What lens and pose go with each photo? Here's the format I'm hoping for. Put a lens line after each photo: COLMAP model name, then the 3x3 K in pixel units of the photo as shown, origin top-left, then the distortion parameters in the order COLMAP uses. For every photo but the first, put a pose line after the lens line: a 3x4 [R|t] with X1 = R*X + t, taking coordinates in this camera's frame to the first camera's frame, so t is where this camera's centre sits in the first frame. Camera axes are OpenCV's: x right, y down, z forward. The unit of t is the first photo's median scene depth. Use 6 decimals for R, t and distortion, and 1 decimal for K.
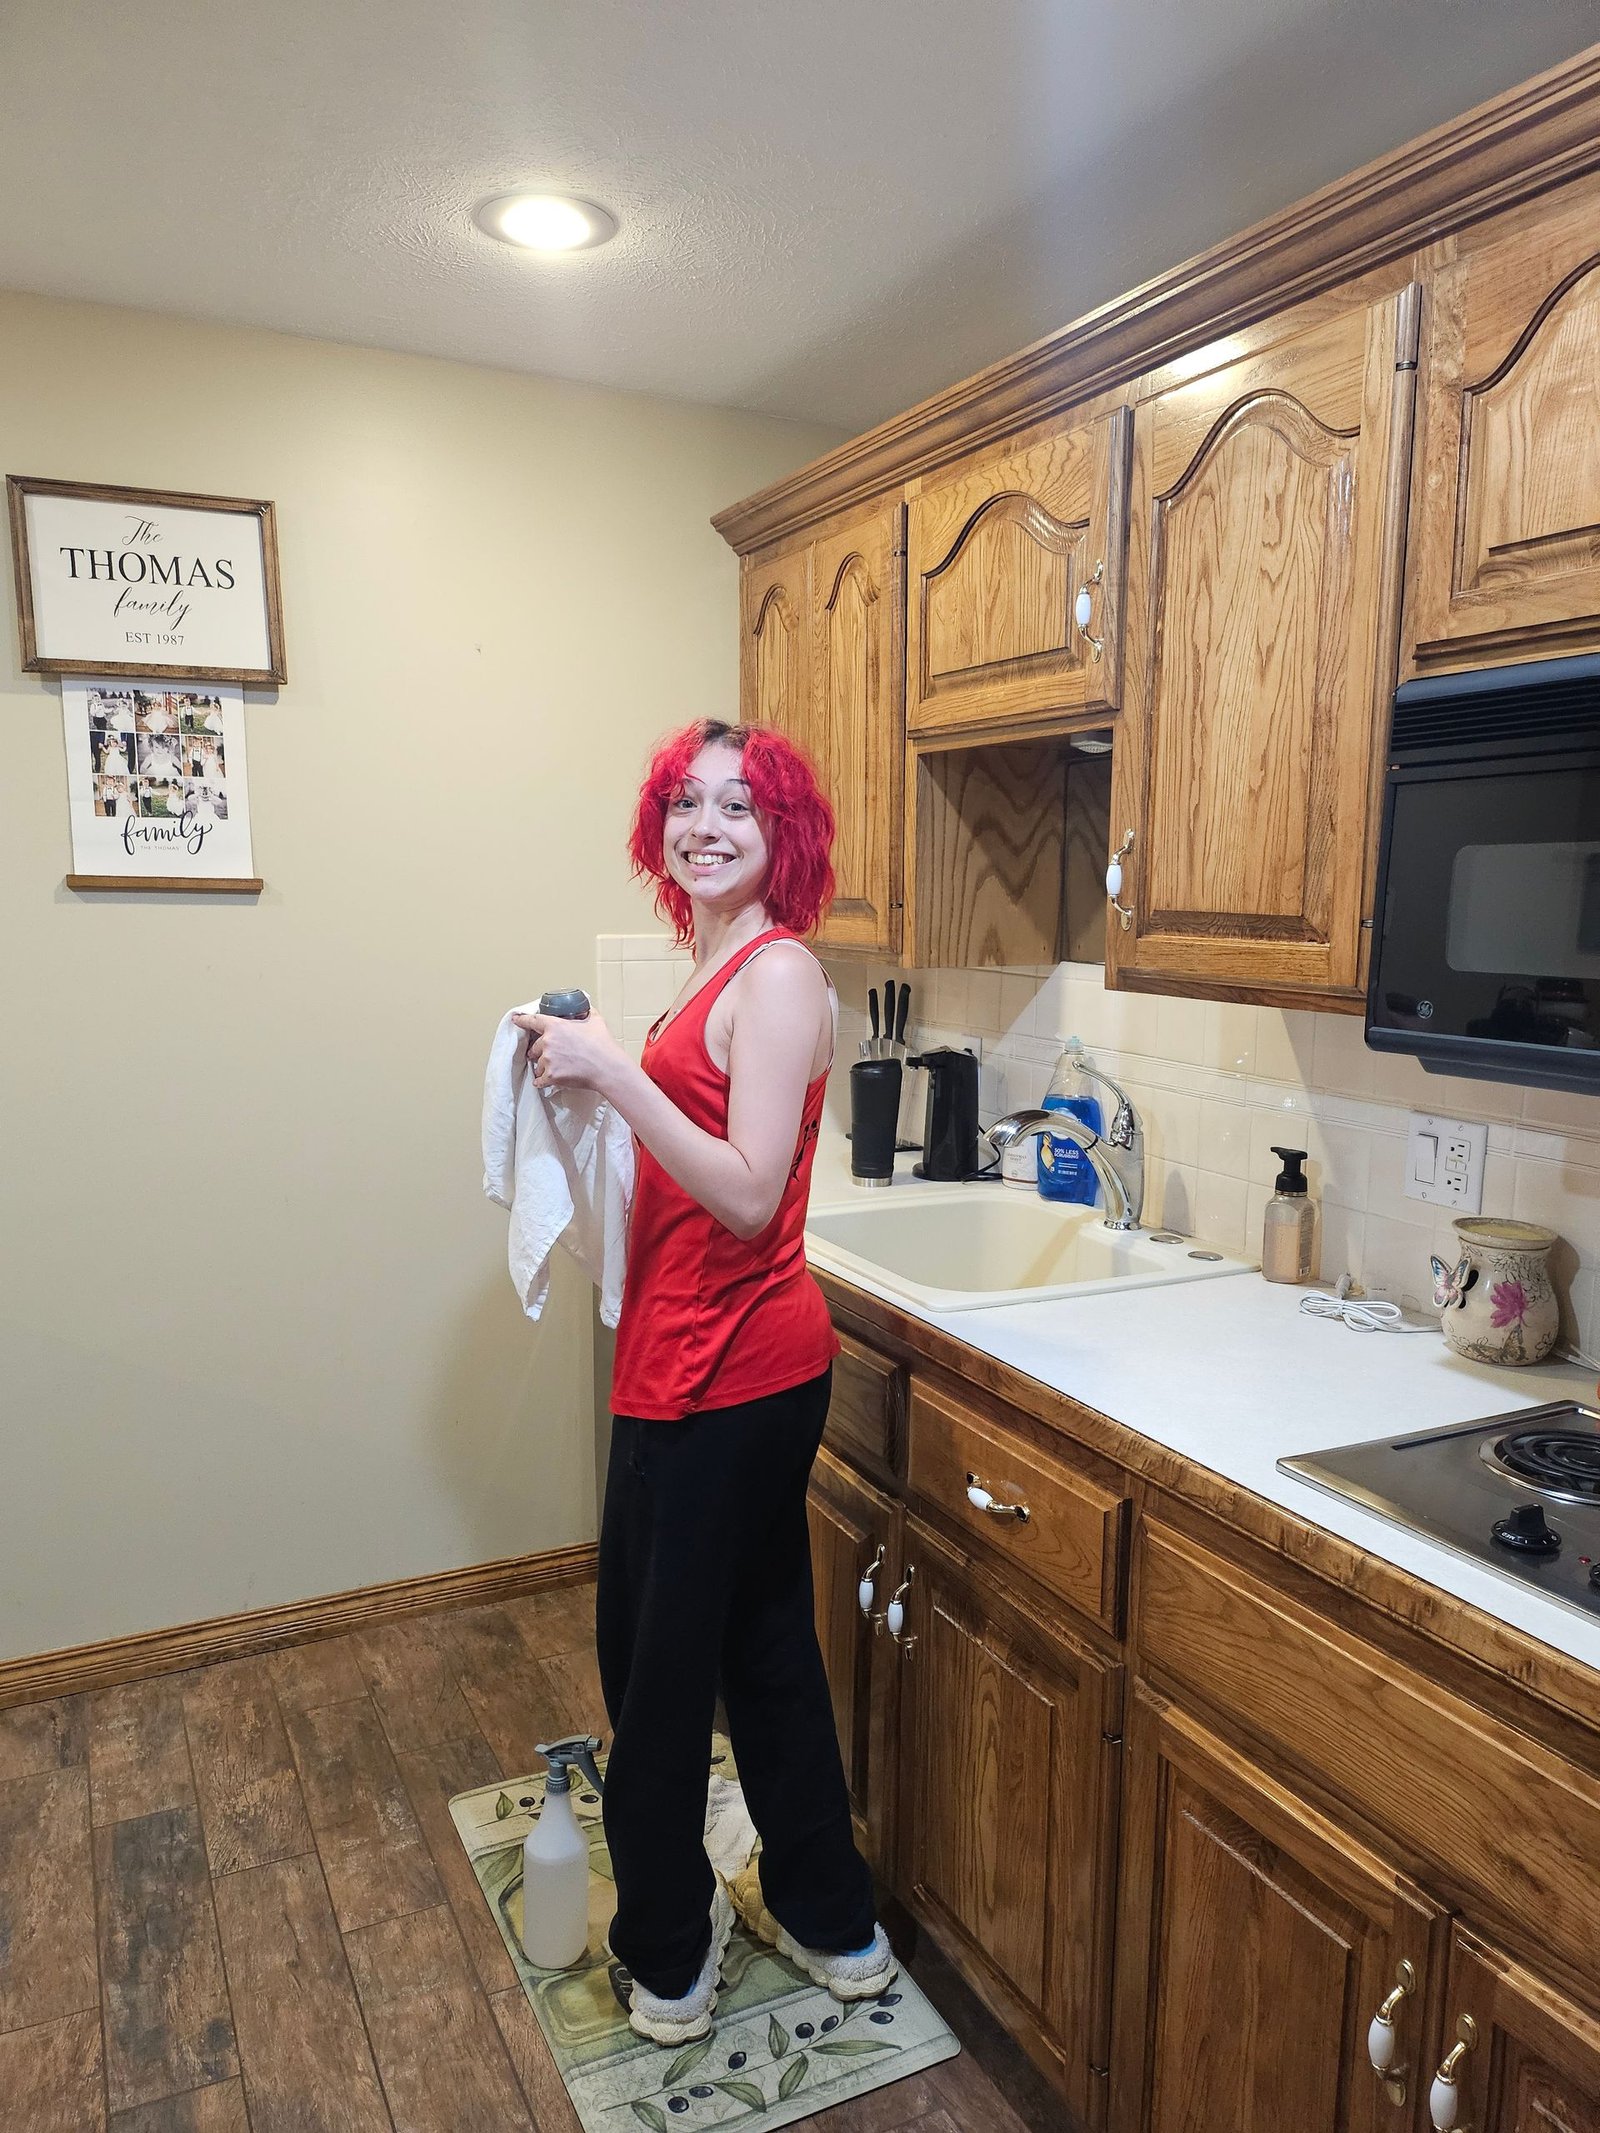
lens RADIAL K [[1499.8, 0, 796.8], [0, 1499.8, 1089.2], [0, 0, 1]] dist [0.077514, -0.084047]
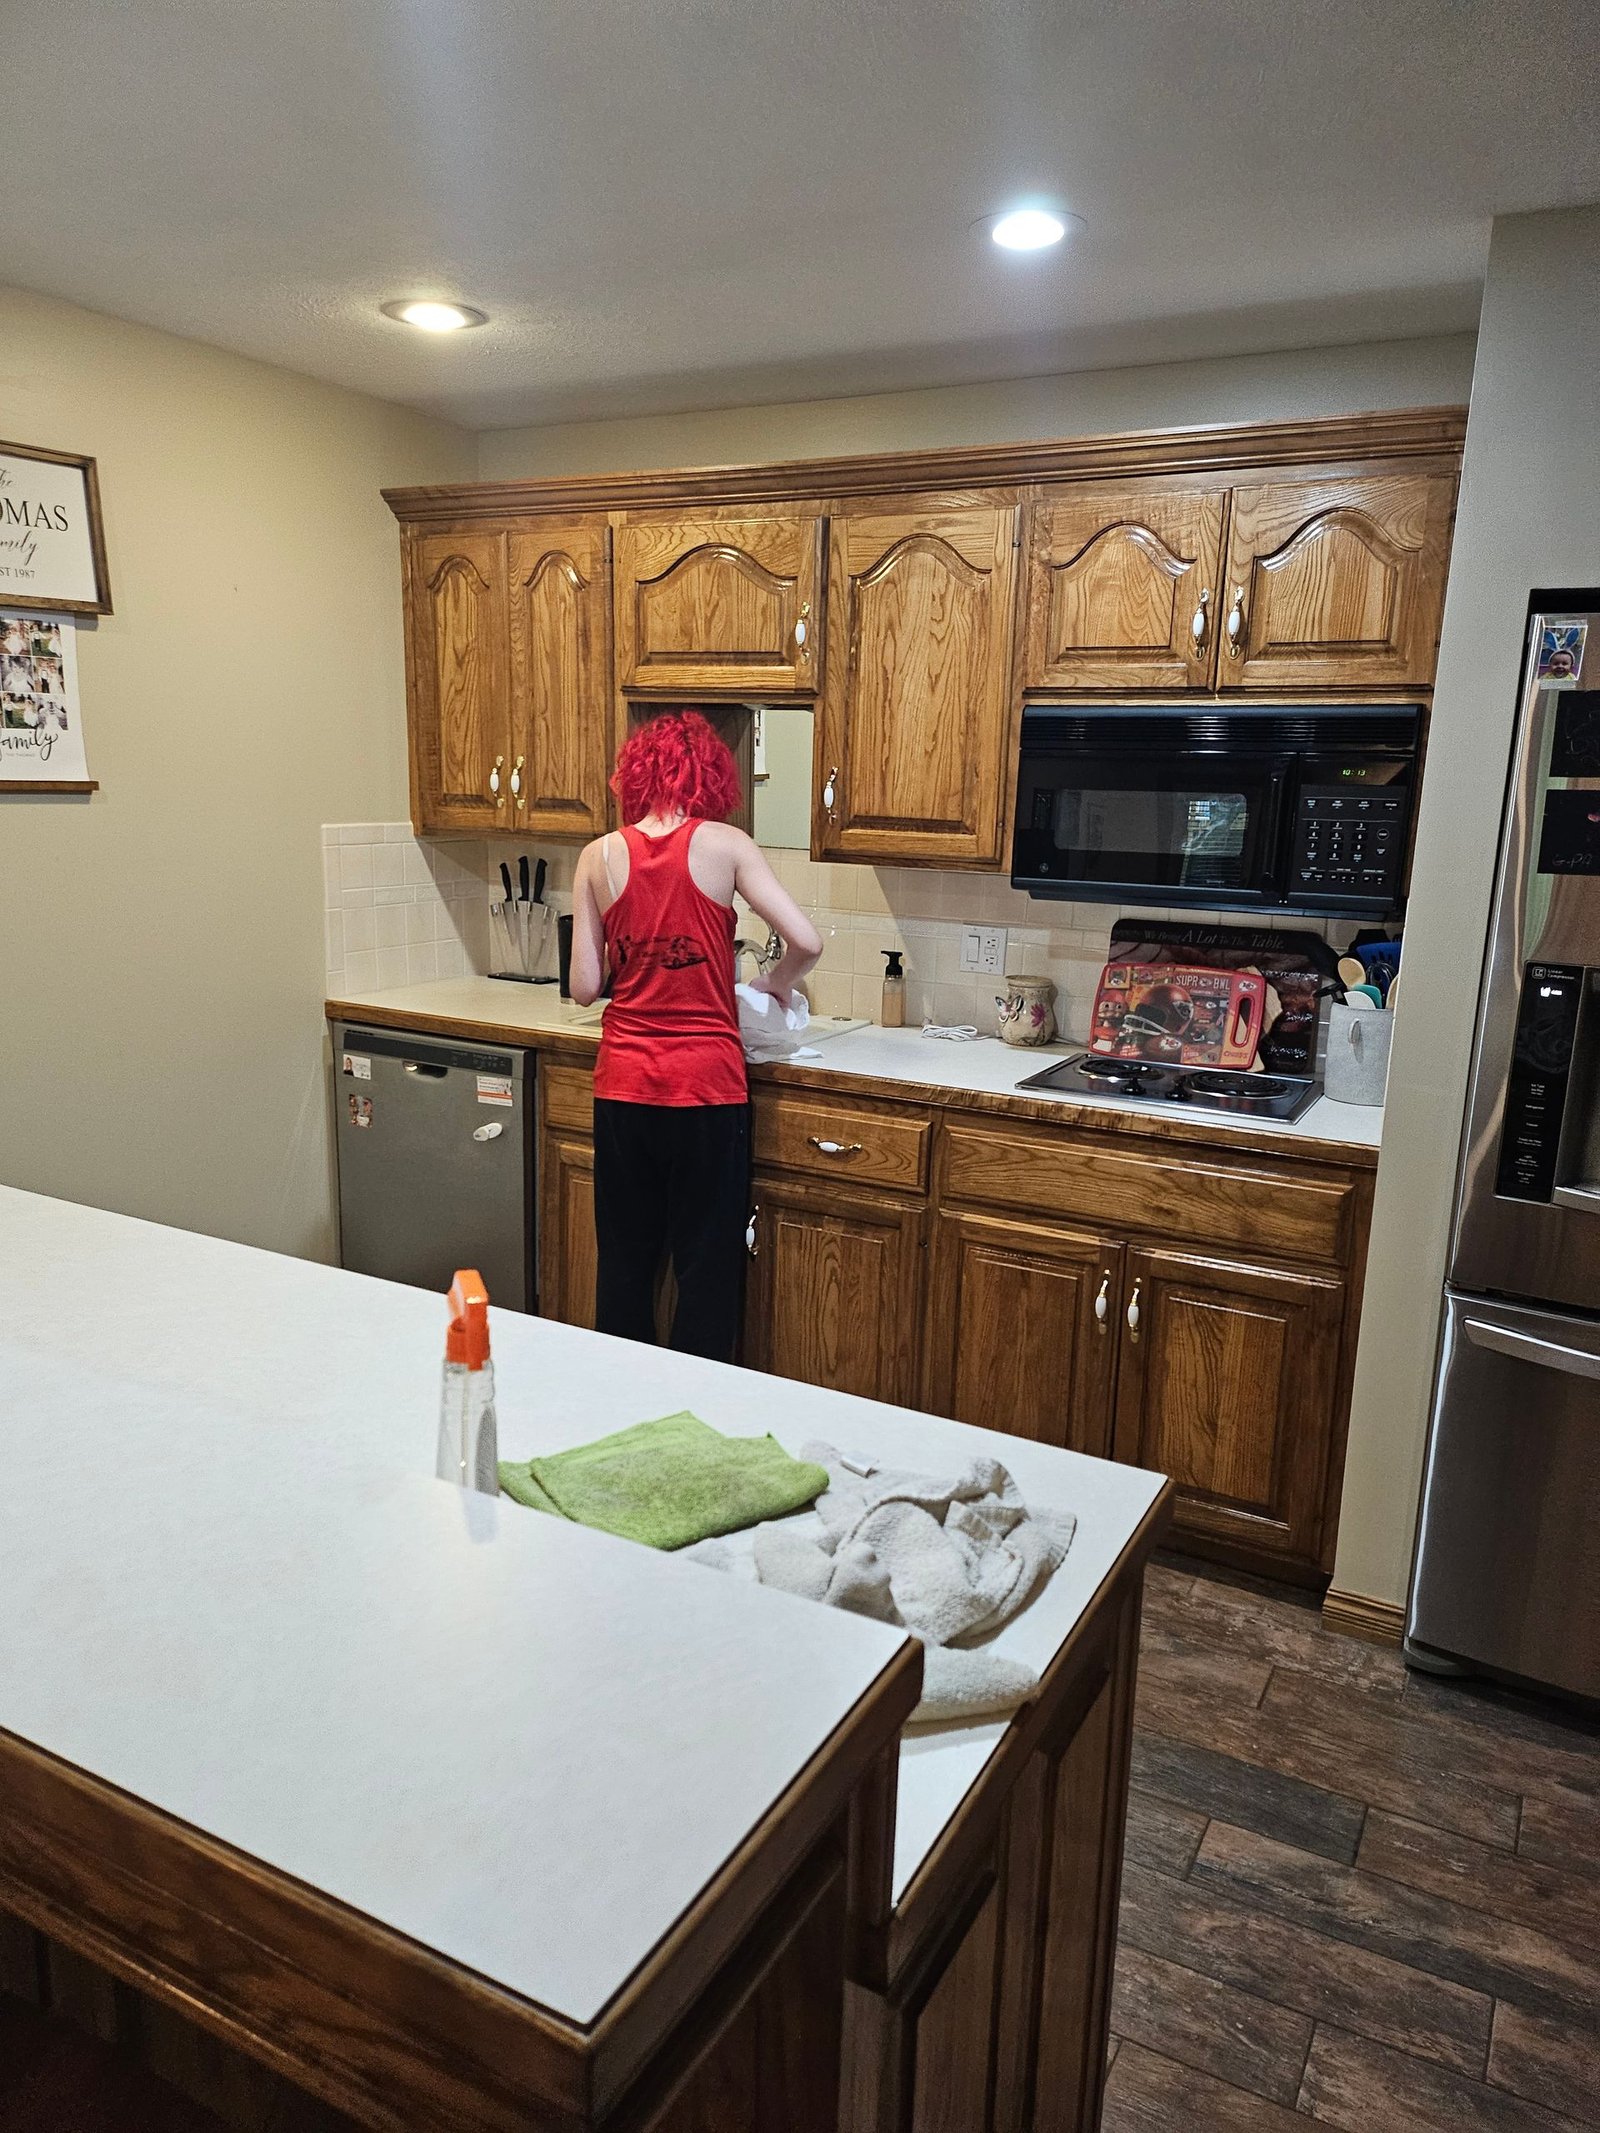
lens RADIAL K [[1499.8, 0, 796.8], [0, 1499.8, 1089.2], [0, 0, 1]] dist [0.077514, -0.084047]
pose [[0.821798, -0.109106, 0.559235, -0.817661], [0.058957, 0.992510, 0.106999, 0.006404], [-0.566721, -0.054961, 0.822075, -0.409478]]
